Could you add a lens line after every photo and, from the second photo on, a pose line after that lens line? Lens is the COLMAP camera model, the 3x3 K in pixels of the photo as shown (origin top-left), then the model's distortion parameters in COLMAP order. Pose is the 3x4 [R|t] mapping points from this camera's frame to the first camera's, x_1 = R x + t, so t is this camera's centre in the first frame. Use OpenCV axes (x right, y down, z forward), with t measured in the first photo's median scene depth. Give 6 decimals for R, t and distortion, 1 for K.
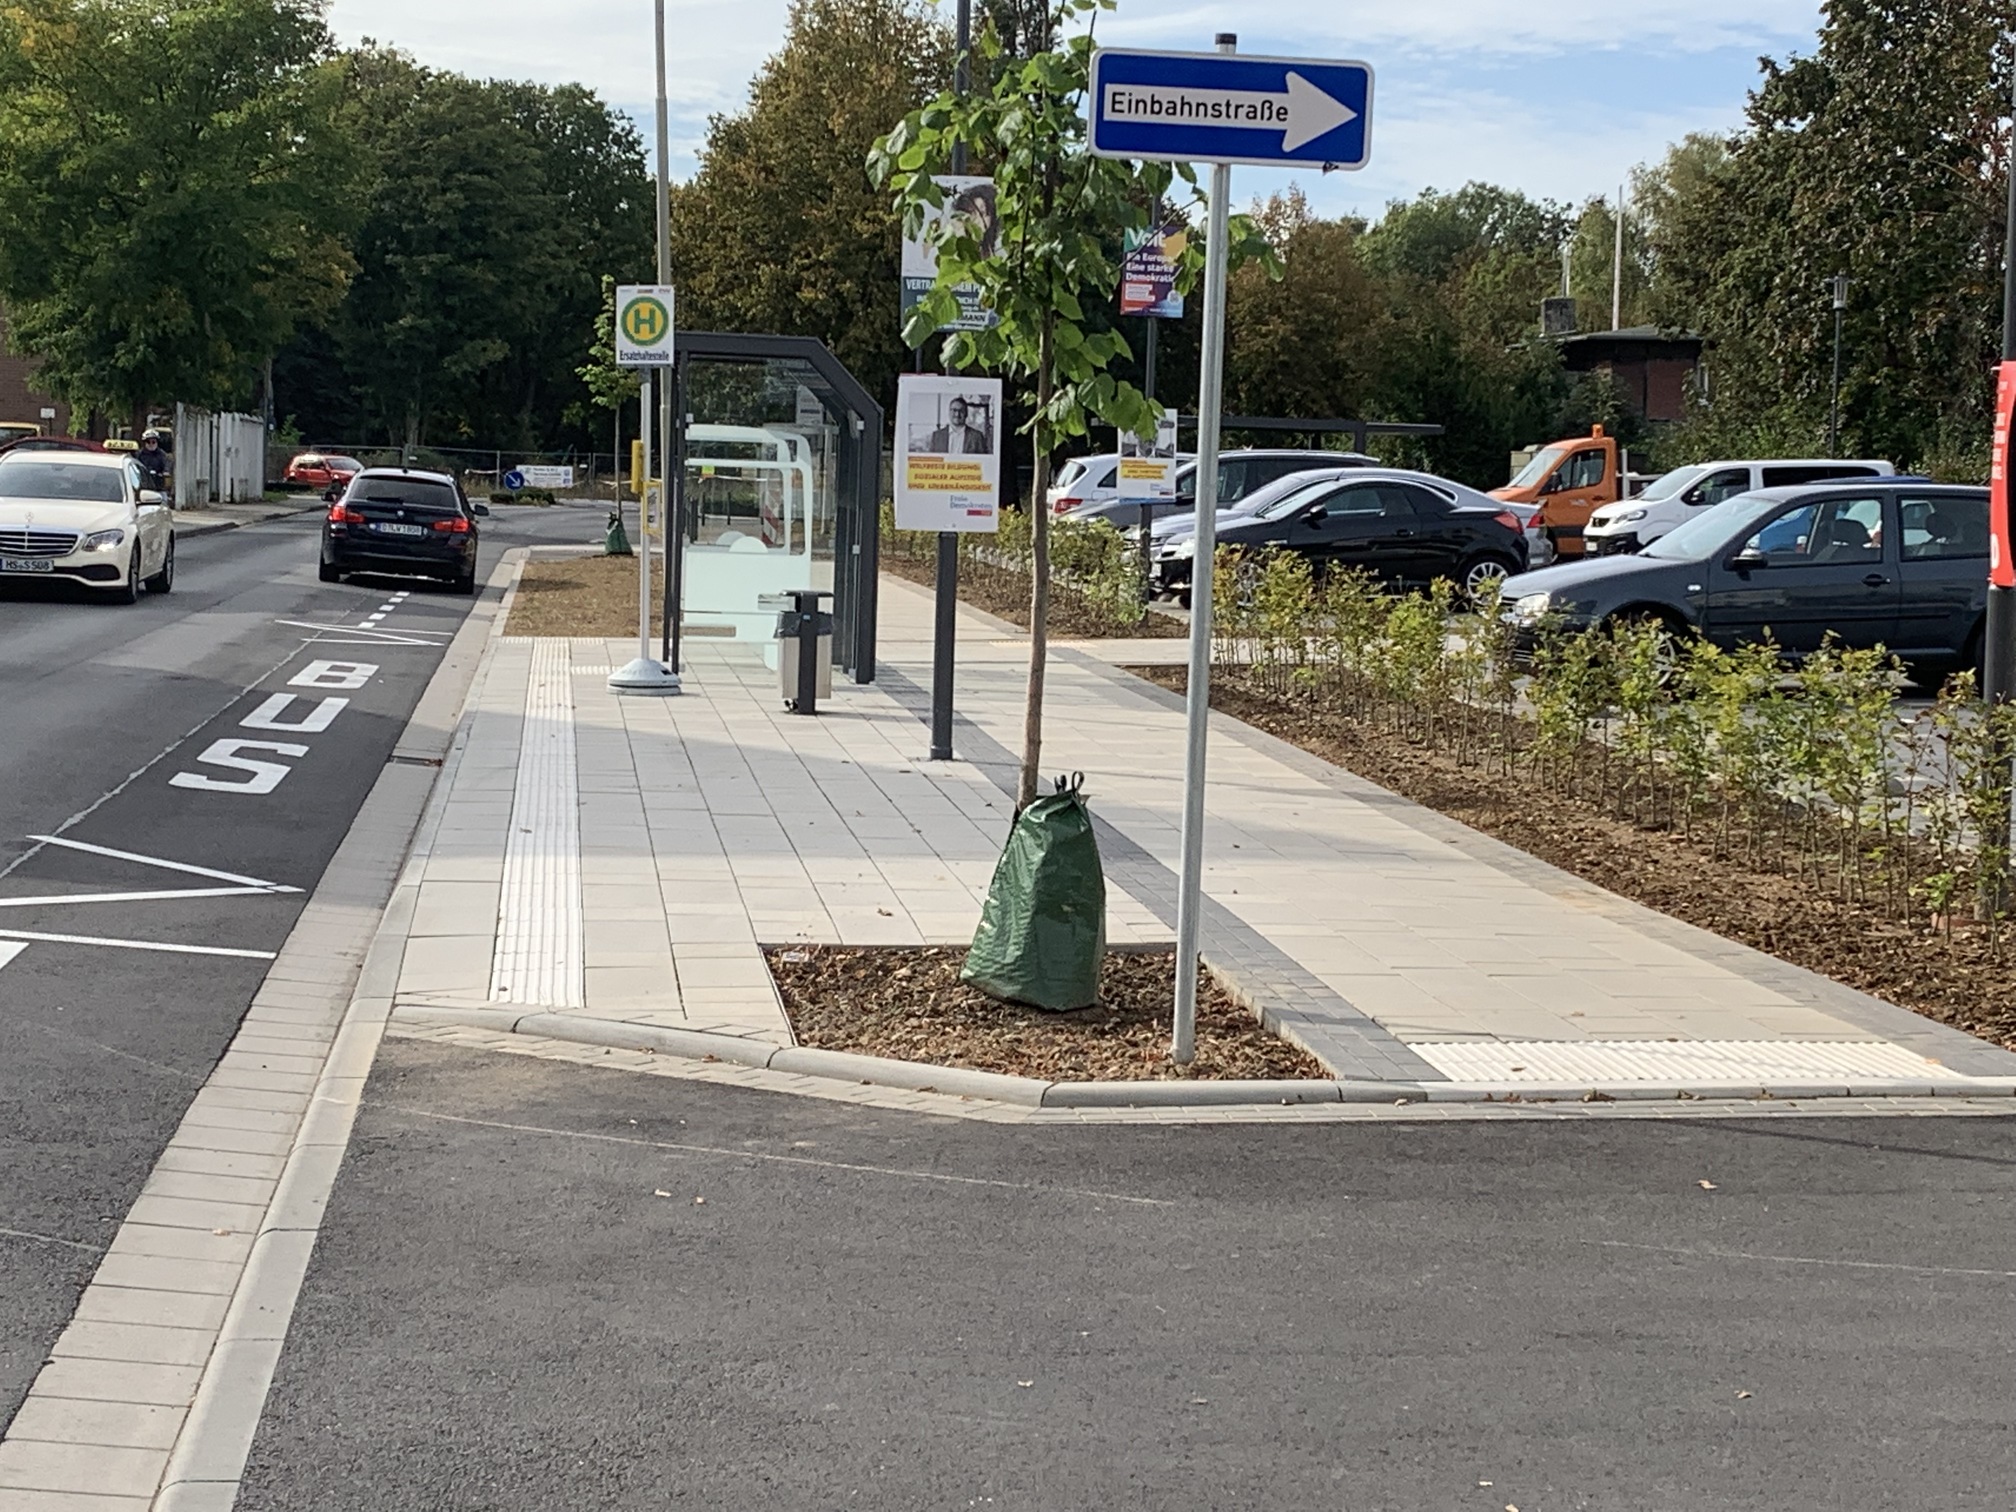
lens RADIAL K [[3563.5, 0, 917.2], [0, 3563.5, 754.4], [0, 0, 1]] dist [-0.014525, -0.040322]
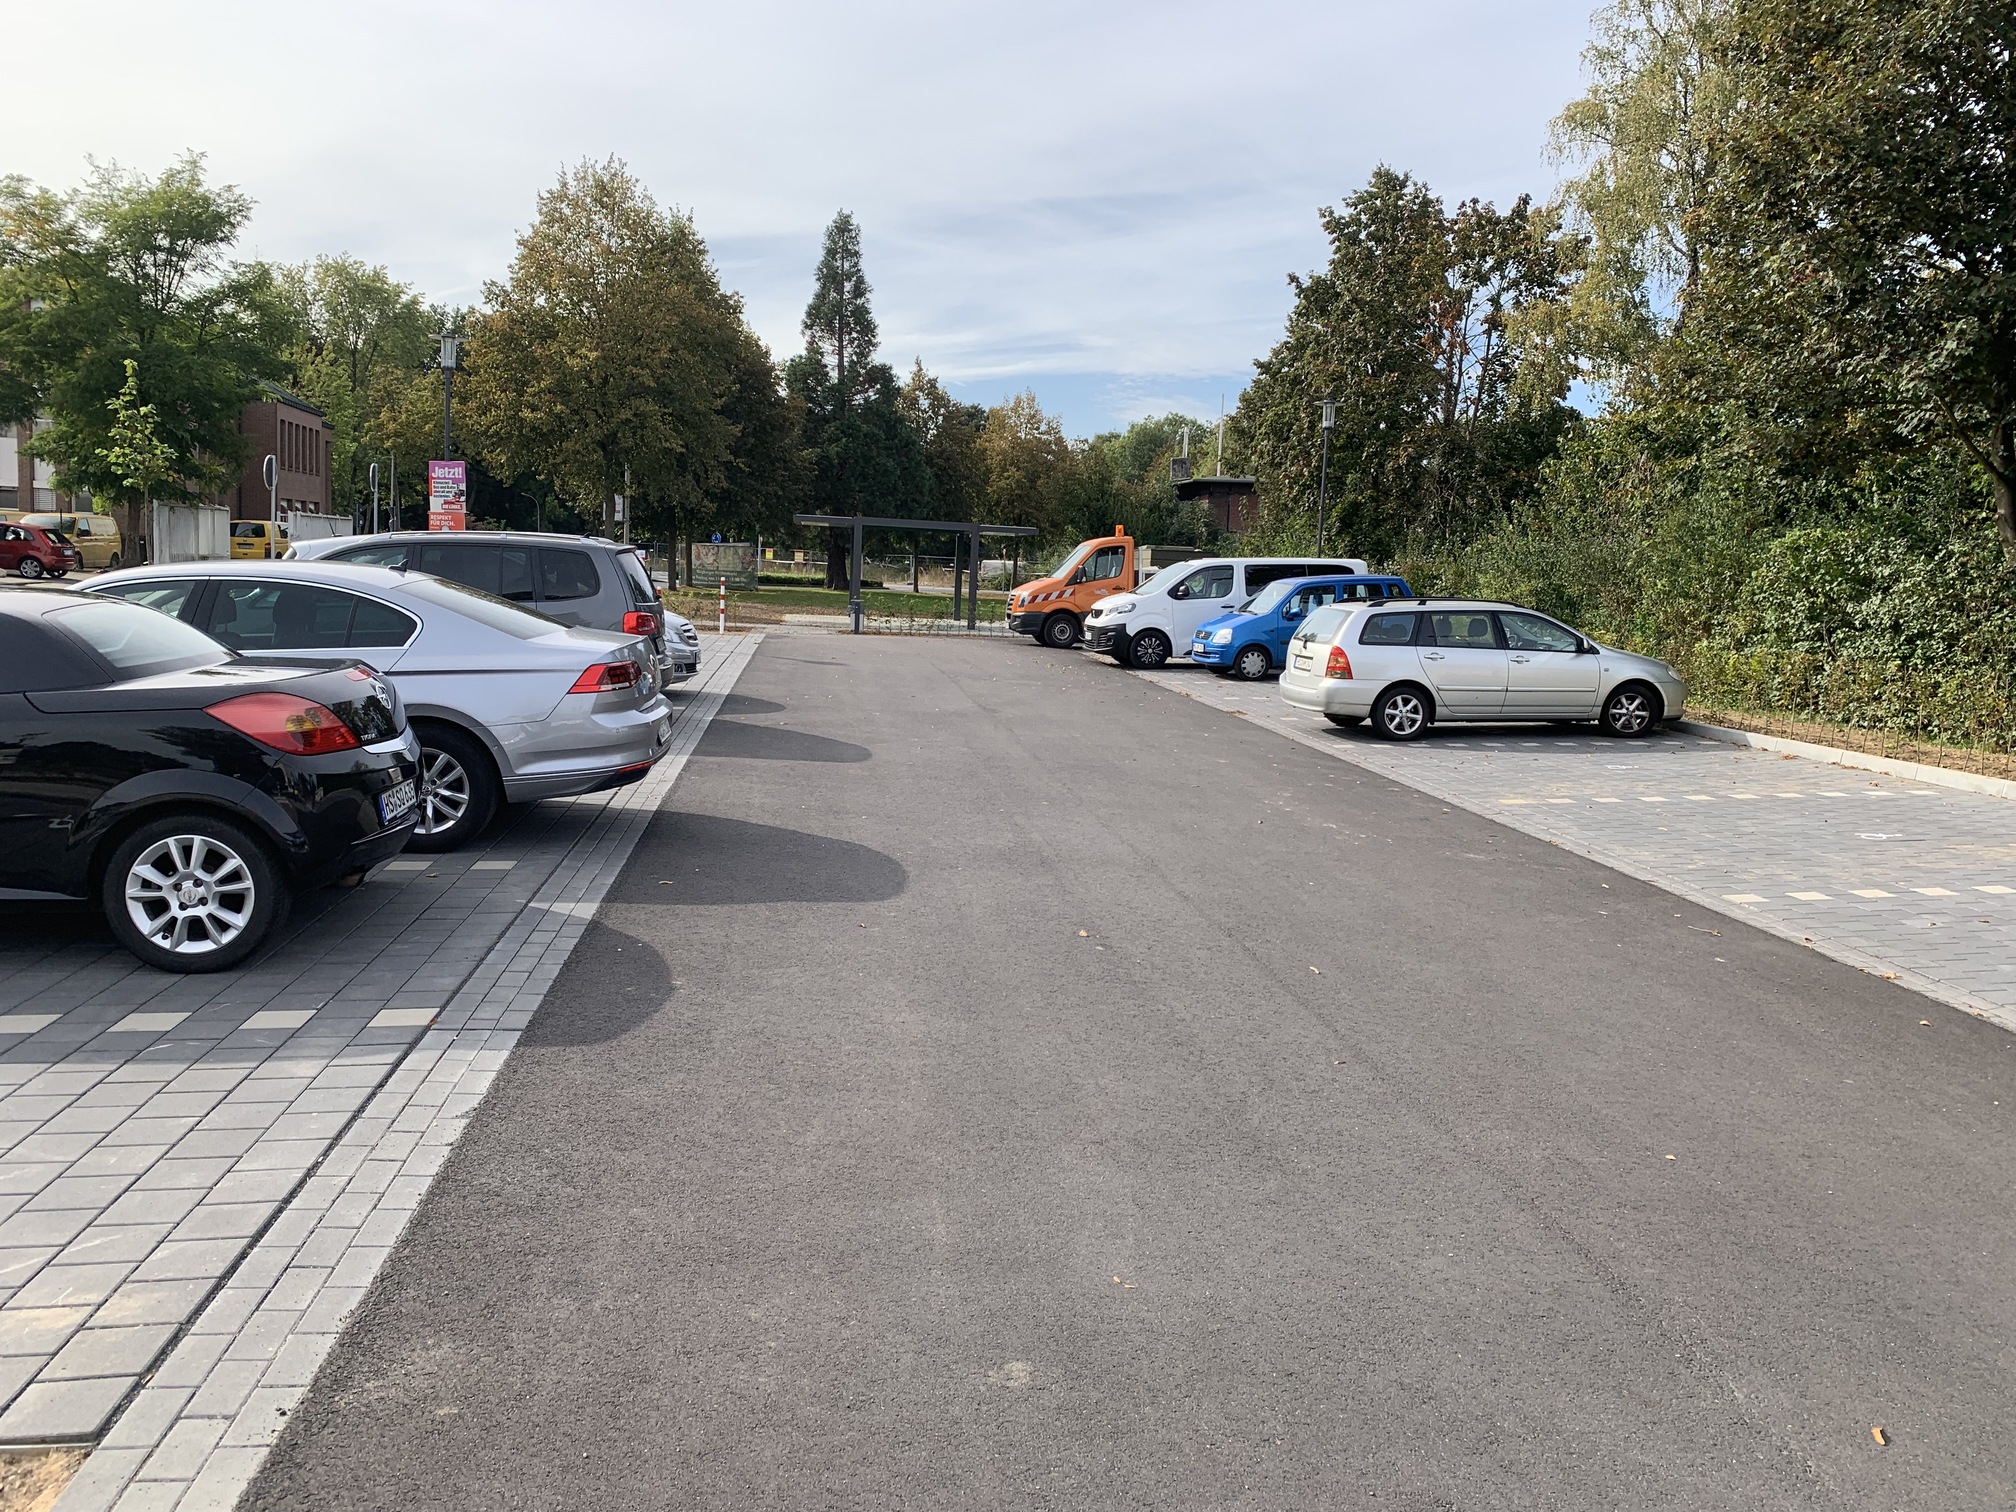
lens RADIAL K [[1516.6, 0, 1044.9], [0, 1516.6, 748.4], [0, 0, 1]] dist [0.004725, -0.003248]
pose [[0.998674, 0.008051, 0.050849, 0.123316], [-0.010367, 0.998913, 0.045444, -0.036372], [-0.050428, -0.045911, 0.997672, 0.435733]]
